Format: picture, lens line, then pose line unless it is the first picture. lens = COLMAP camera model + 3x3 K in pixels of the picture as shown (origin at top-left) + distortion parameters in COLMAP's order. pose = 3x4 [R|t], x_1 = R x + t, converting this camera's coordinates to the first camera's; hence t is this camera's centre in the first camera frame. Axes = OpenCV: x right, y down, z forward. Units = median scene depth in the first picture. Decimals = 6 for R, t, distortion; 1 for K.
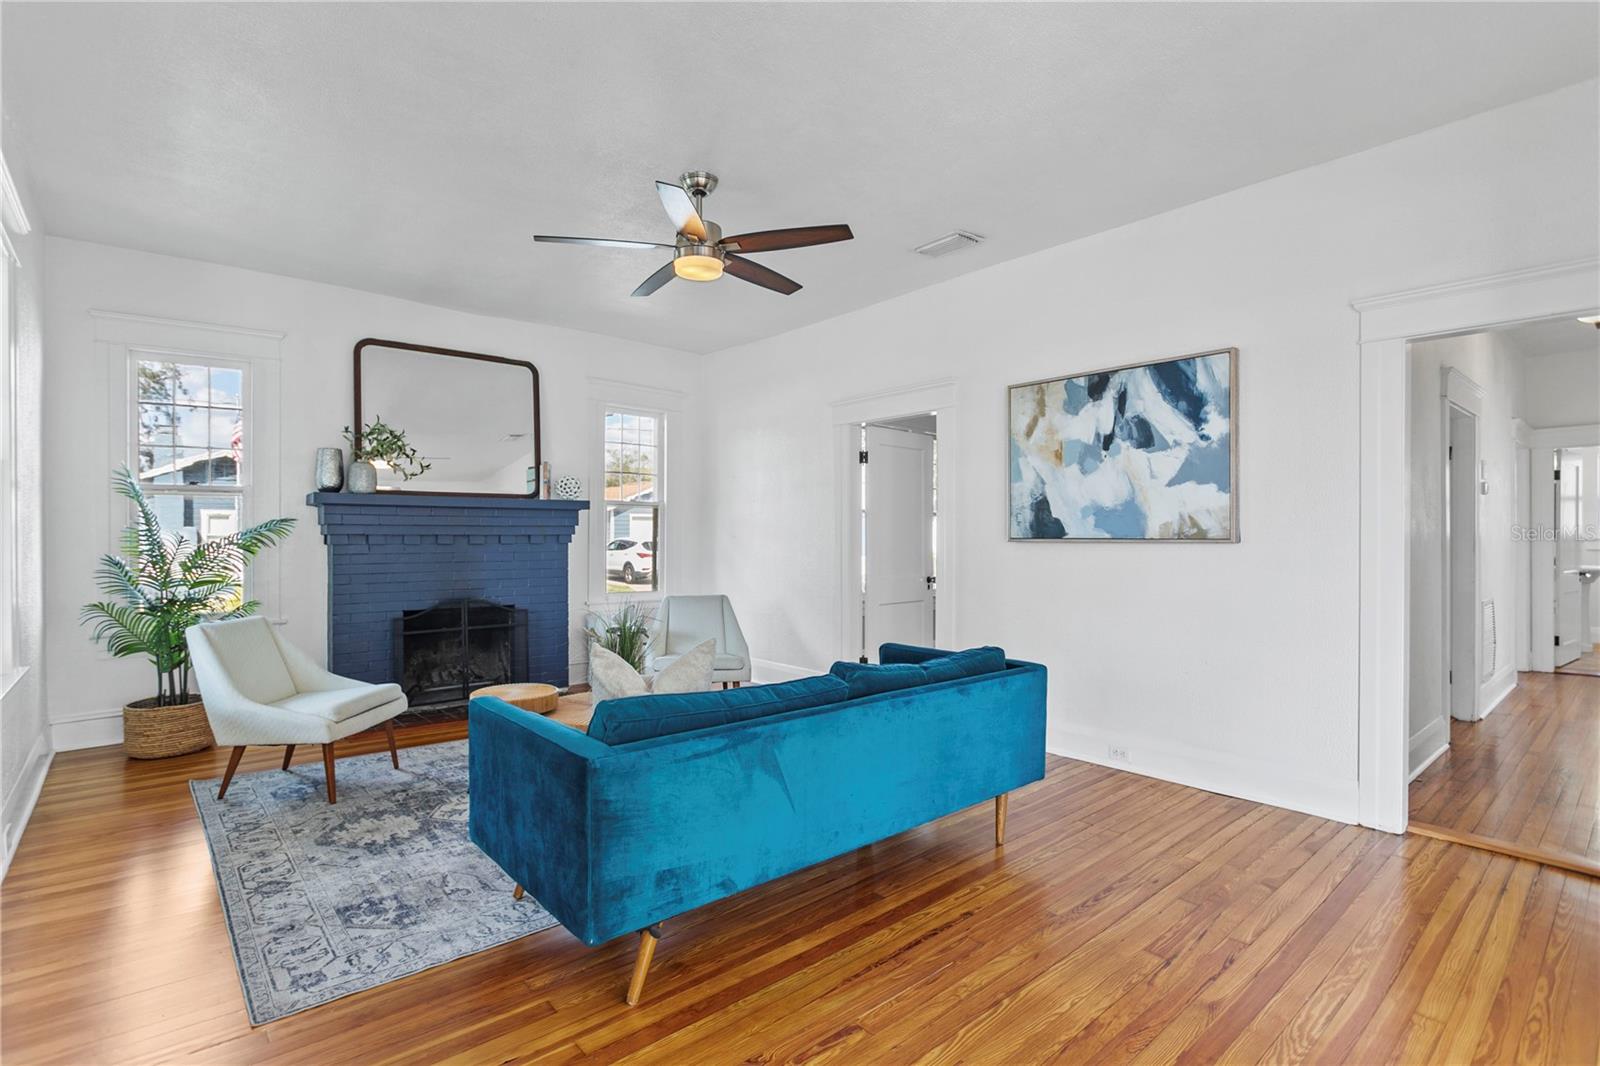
lens RADIAL K [[744.6, 0, 796.9], [0, 744.6, 536.6], [0, 0, 1]] dist [0.001378, -0.000076]
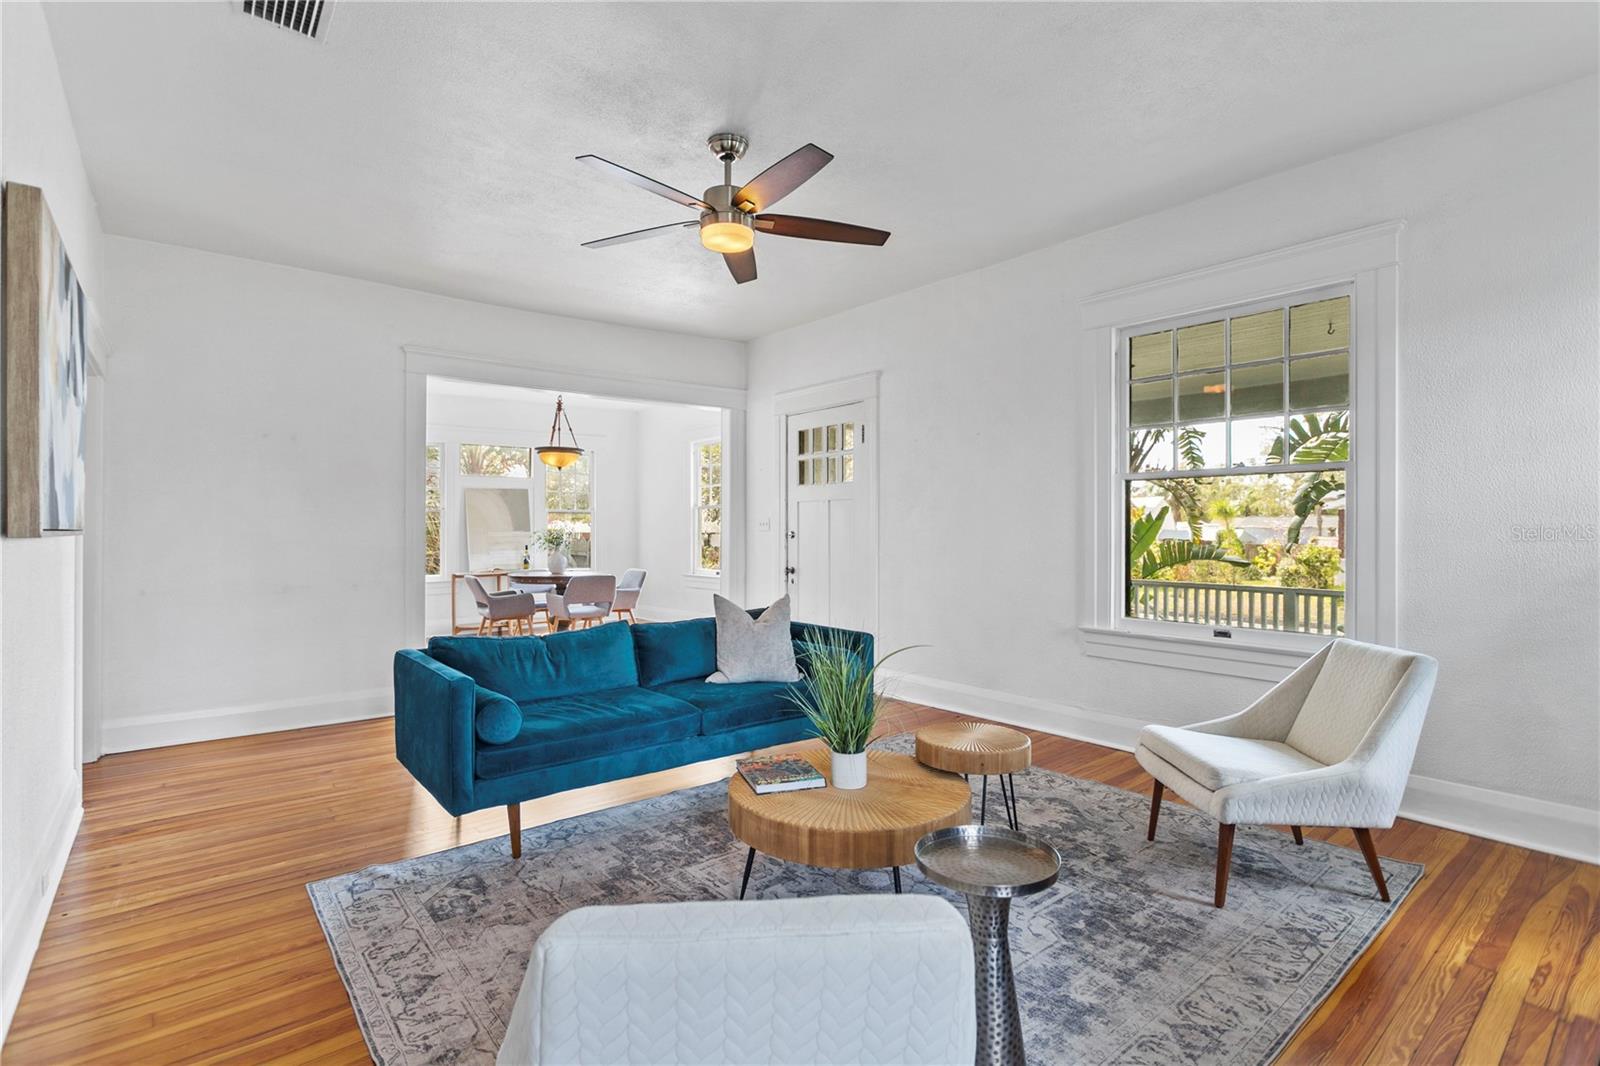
lens RADIAL K [[744.6, 0, 801.8], [0, 744.6, 532.8], [0, 0, 1]] dist [0.001378, -0.000076]
pose [[-0.999602, -0.000872, 0.028202, -0.254306], [-0.000903, 0.999999, -0.001092, 0.005590], [-0.028201, -0.001117, -0.999602, 1.946405]]
